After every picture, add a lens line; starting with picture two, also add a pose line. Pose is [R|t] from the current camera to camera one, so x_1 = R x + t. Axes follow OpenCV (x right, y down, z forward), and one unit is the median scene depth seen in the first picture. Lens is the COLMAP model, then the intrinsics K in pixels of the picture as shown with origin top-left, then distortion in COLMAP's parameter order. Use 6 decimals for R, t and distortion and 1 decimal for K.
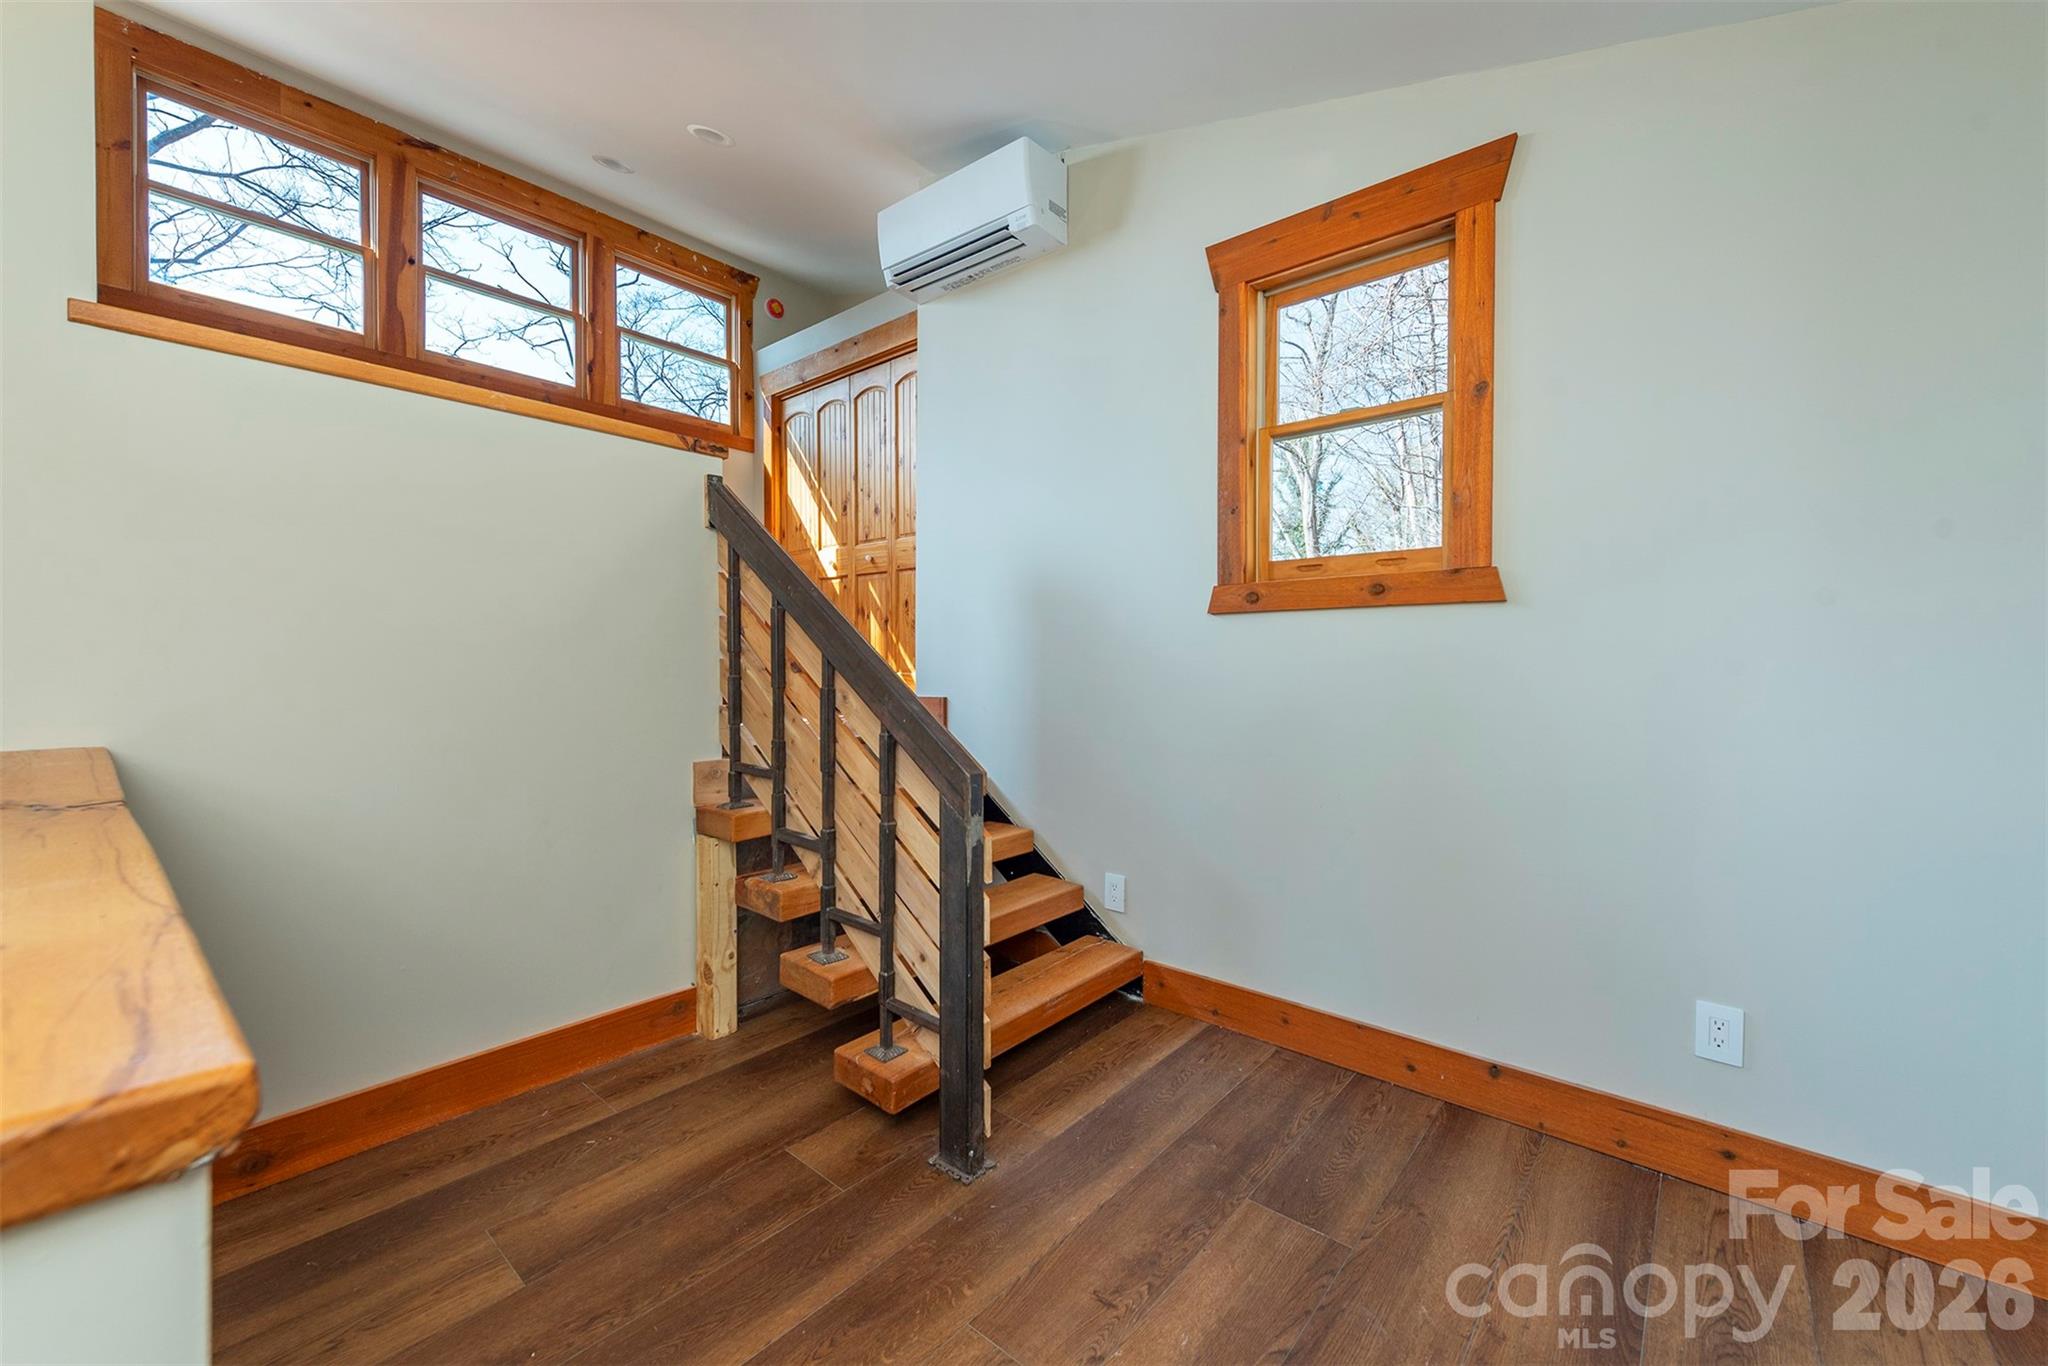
lens RADIAL K [[816.8, 0, 1037.2], [0, 816.8, 675.0], [0, 0, 1]] dist [0.006187, -0.001477]
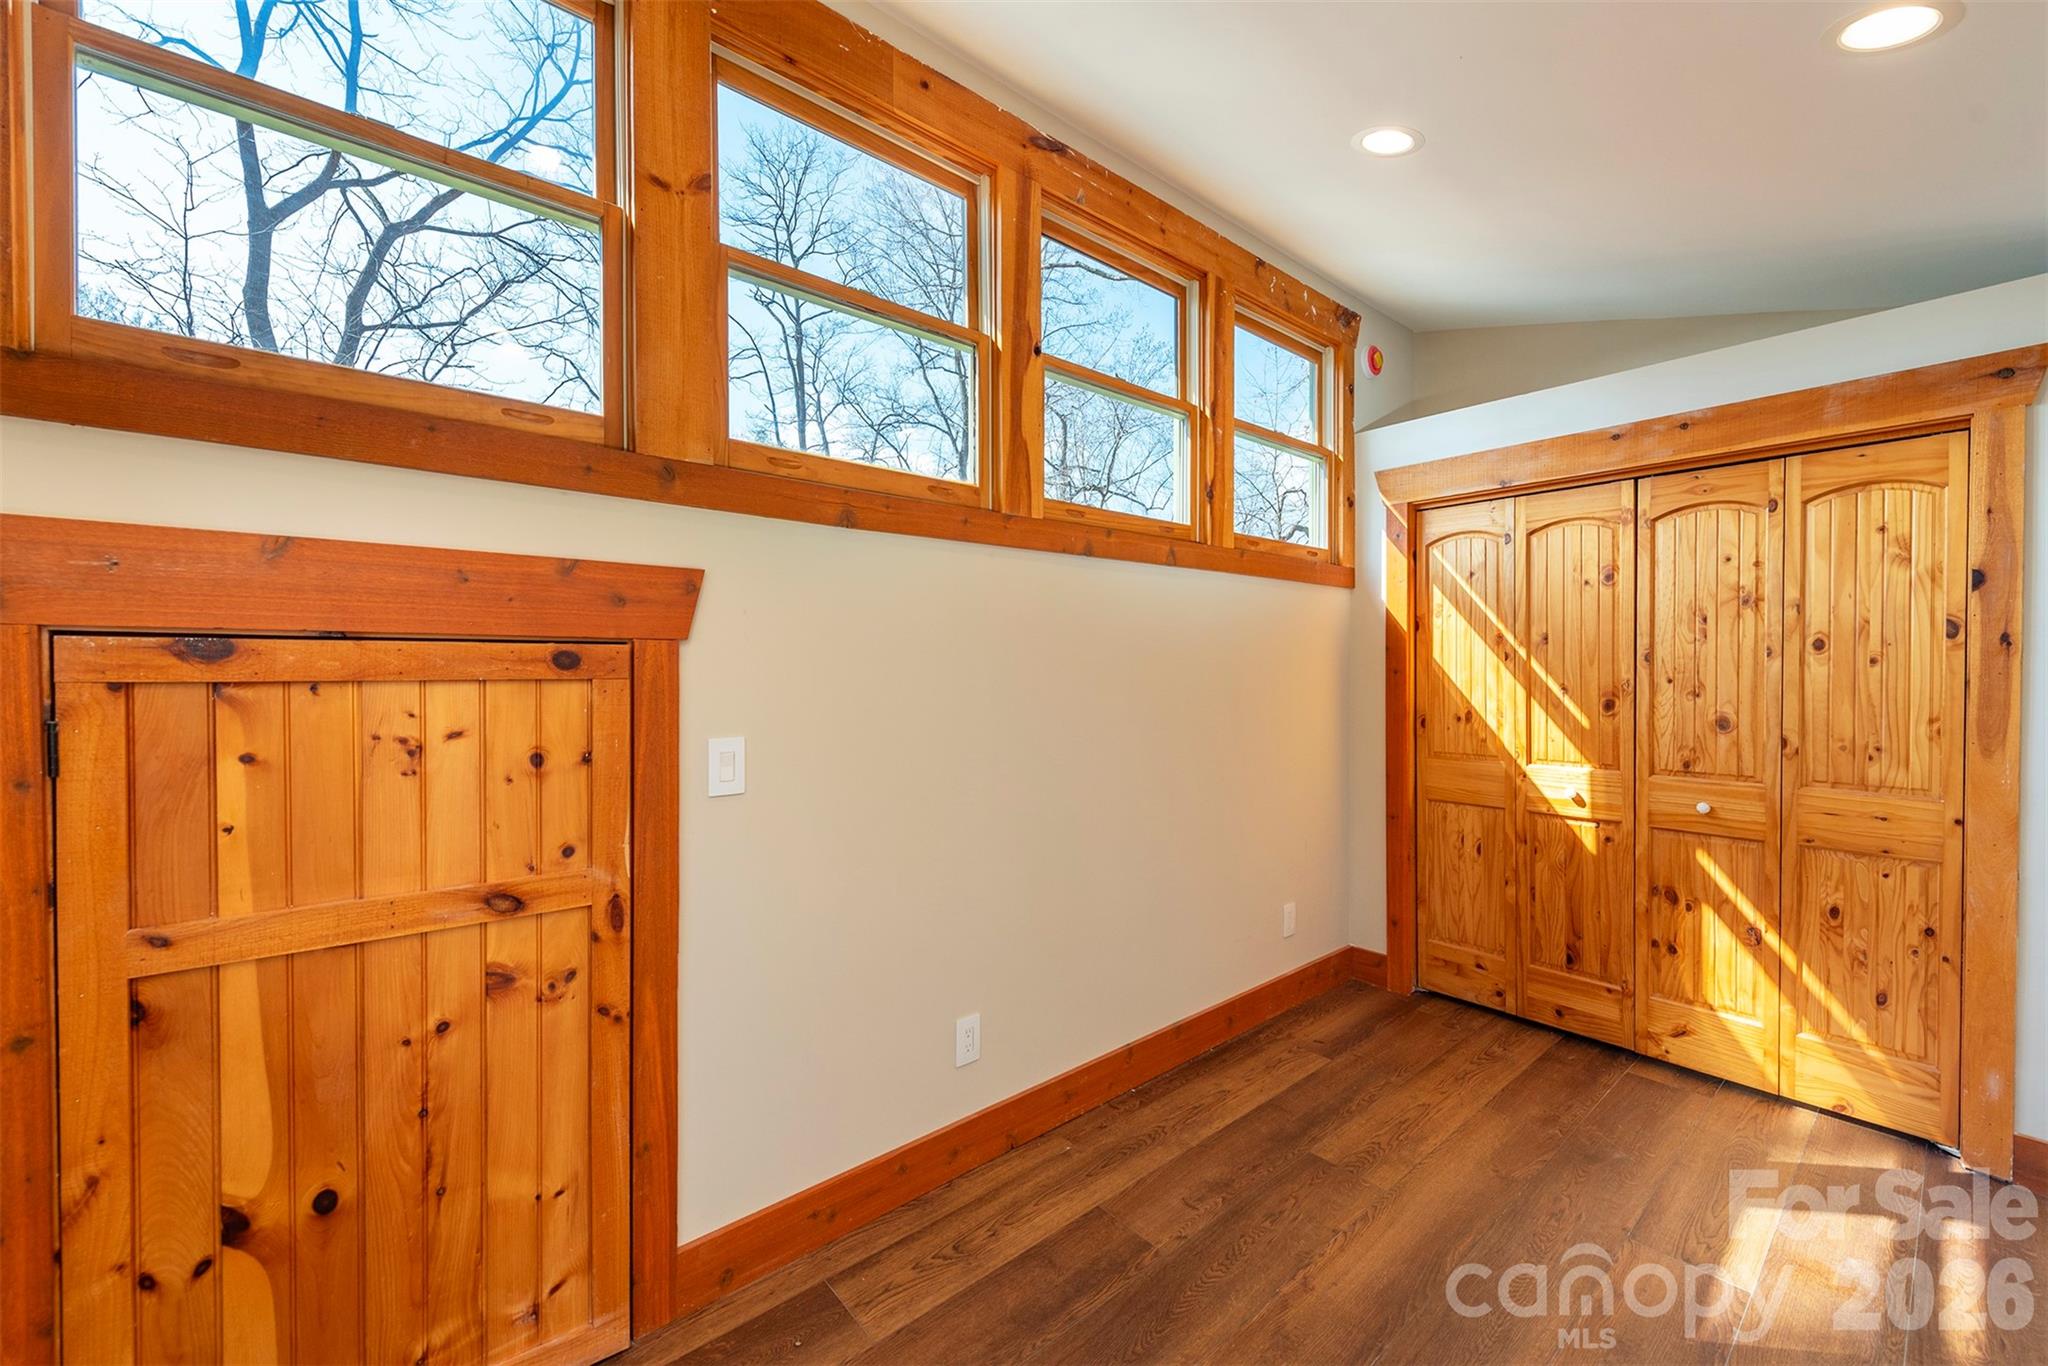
lens RADIAL K [[816.8, 0, 1016.8], [0, 816.8, 670.3], [0, 0, 1]] dist [0.006187, -0.001477]
pose [[0.986809, -0.000767, -0.161885, -0.636464], [0.000679, 1.000000, -0.000594, -0.260138], [0.161885, 0.000477, 0.986809, 0.403165]]
